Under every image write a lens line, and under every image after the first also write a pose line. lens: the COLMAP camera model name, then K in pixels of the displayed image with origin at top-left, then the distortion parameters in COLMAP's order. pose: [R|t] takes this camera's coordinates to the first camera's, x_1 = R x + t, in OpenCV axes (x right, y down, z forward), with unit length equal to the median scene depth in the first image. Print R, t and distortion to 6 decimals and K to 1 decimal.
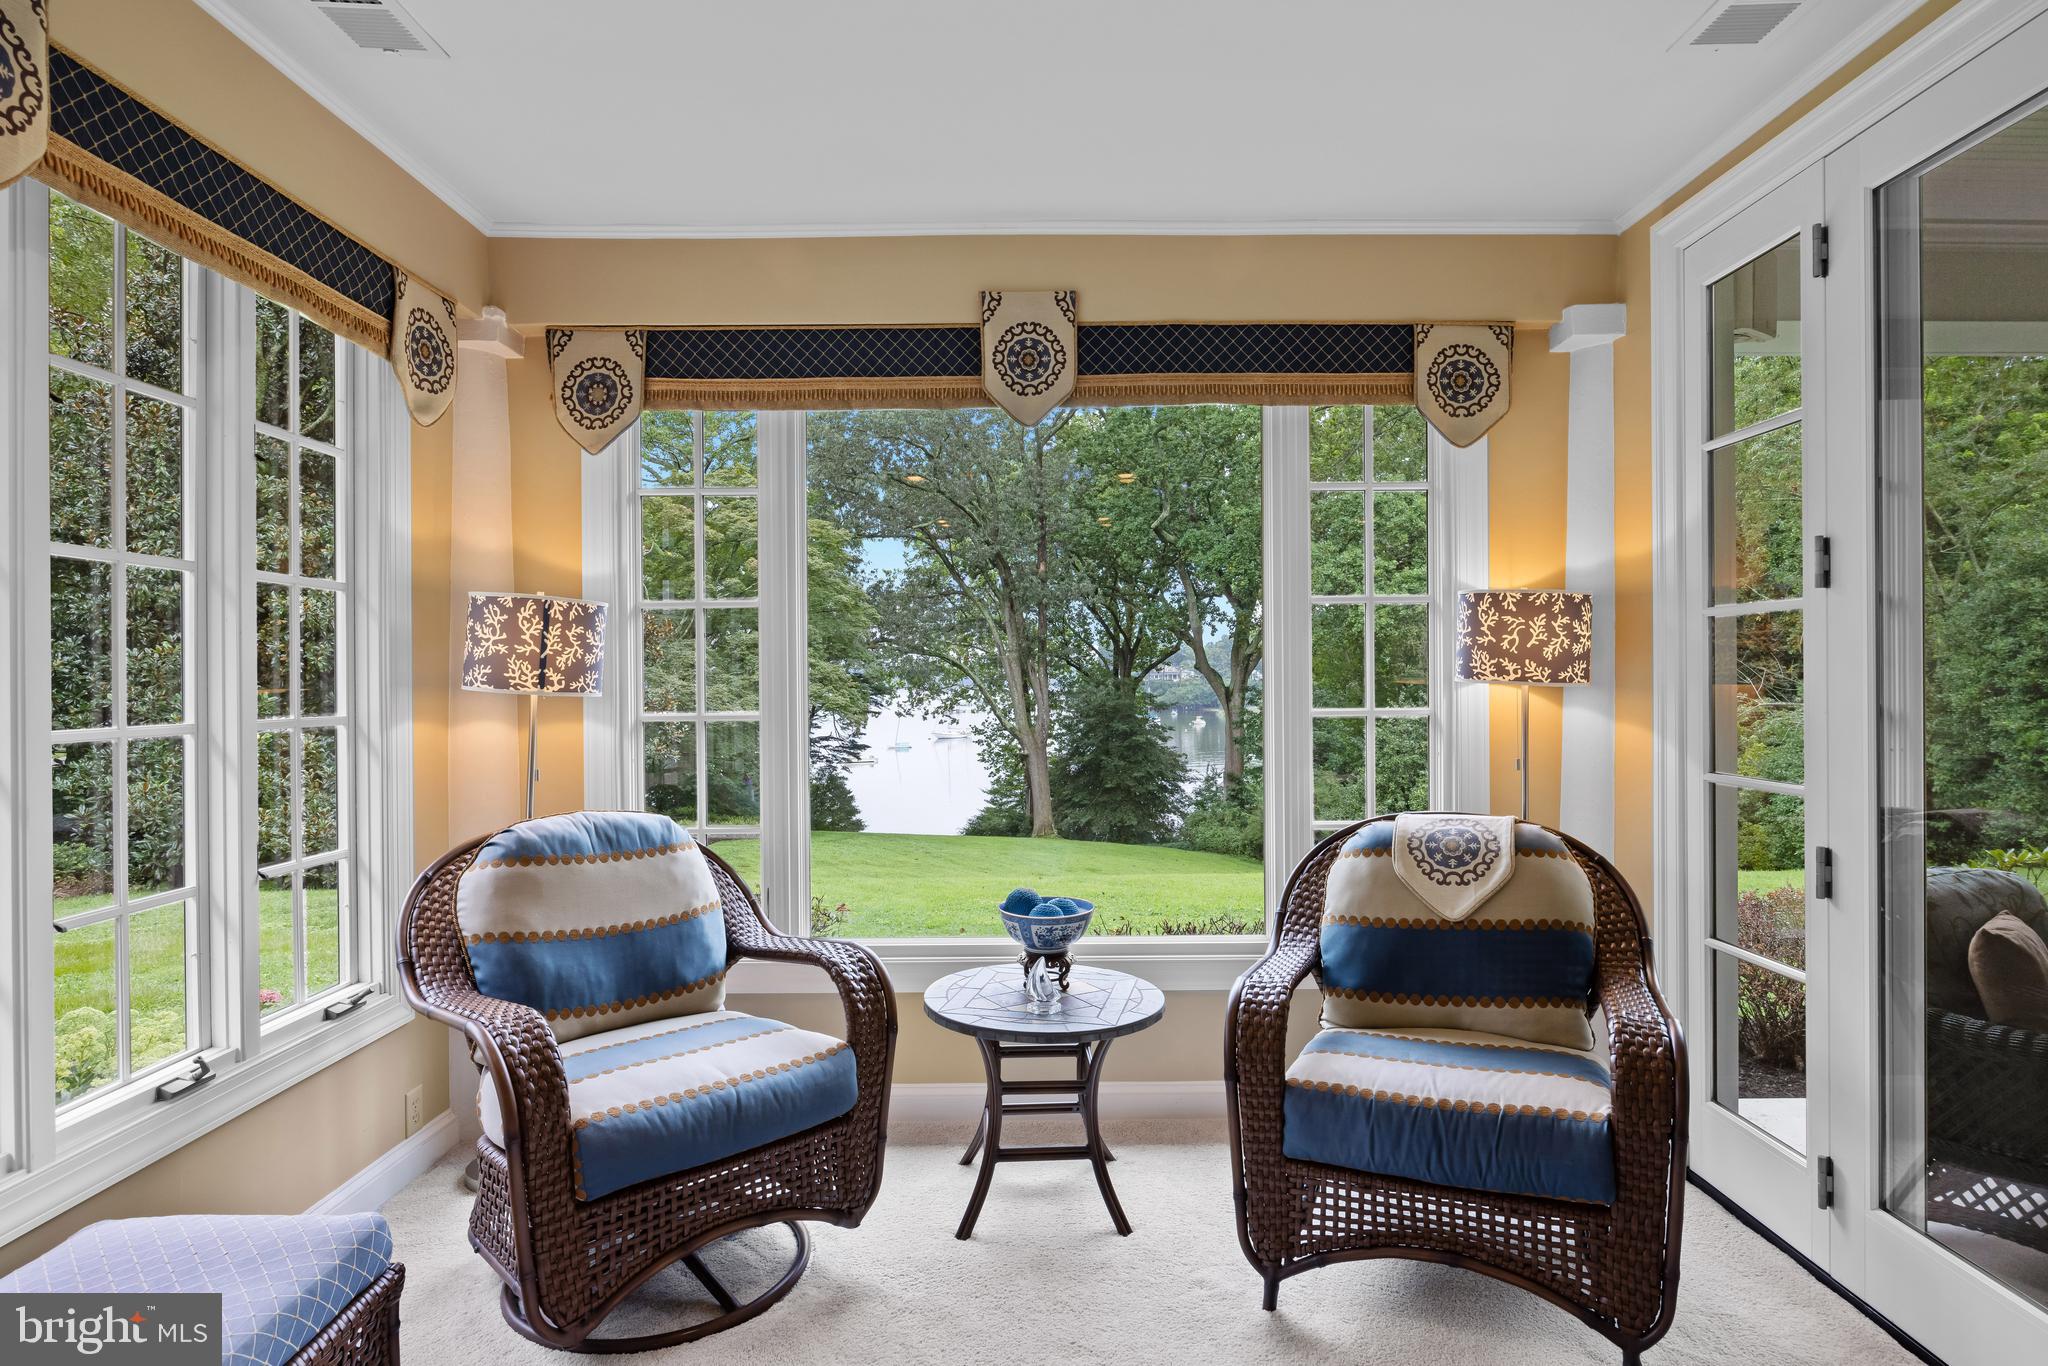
lens RADIAL K [[1094.8, 0, 1034.0], [0, 1094.8, 682.2], [0, 0, 1]] dist [-0.008546, -0.000402]
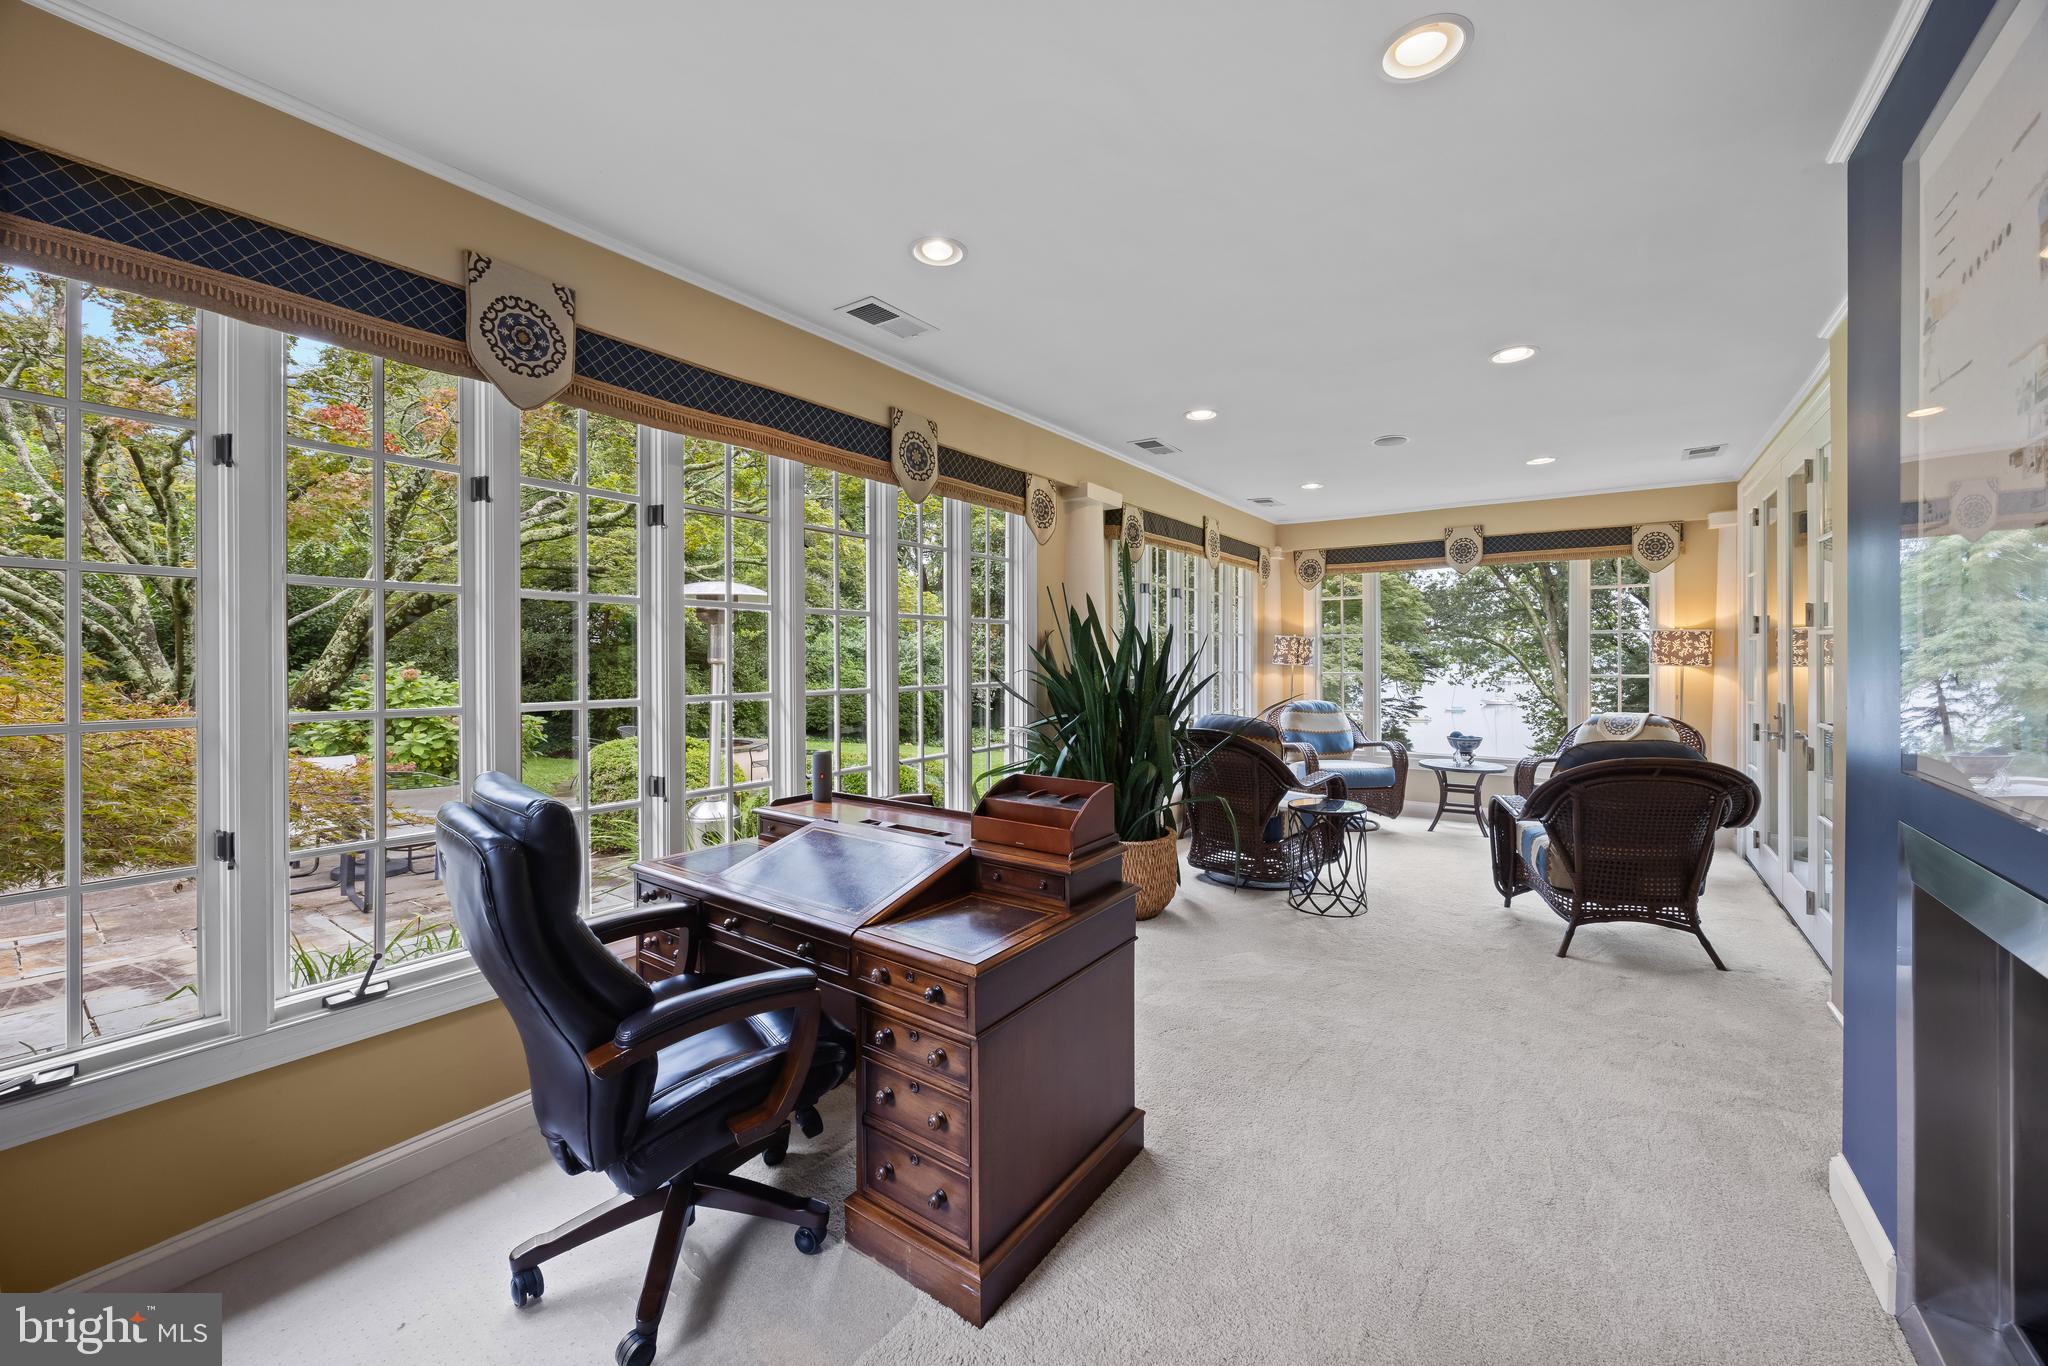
lens RADIAL K [[794.8, 0, 1040.5], [0, 794.8, 657.2], [0, 0, 1]] dist [0.002095, 0.000277]
pose [[0.823569, 0.005143, -0.567193, 0.255455], [-0.005246, 0.999985, 0.001450, -0.012129], [0.567192, 0.001782, 0.823583, -1.293045]]
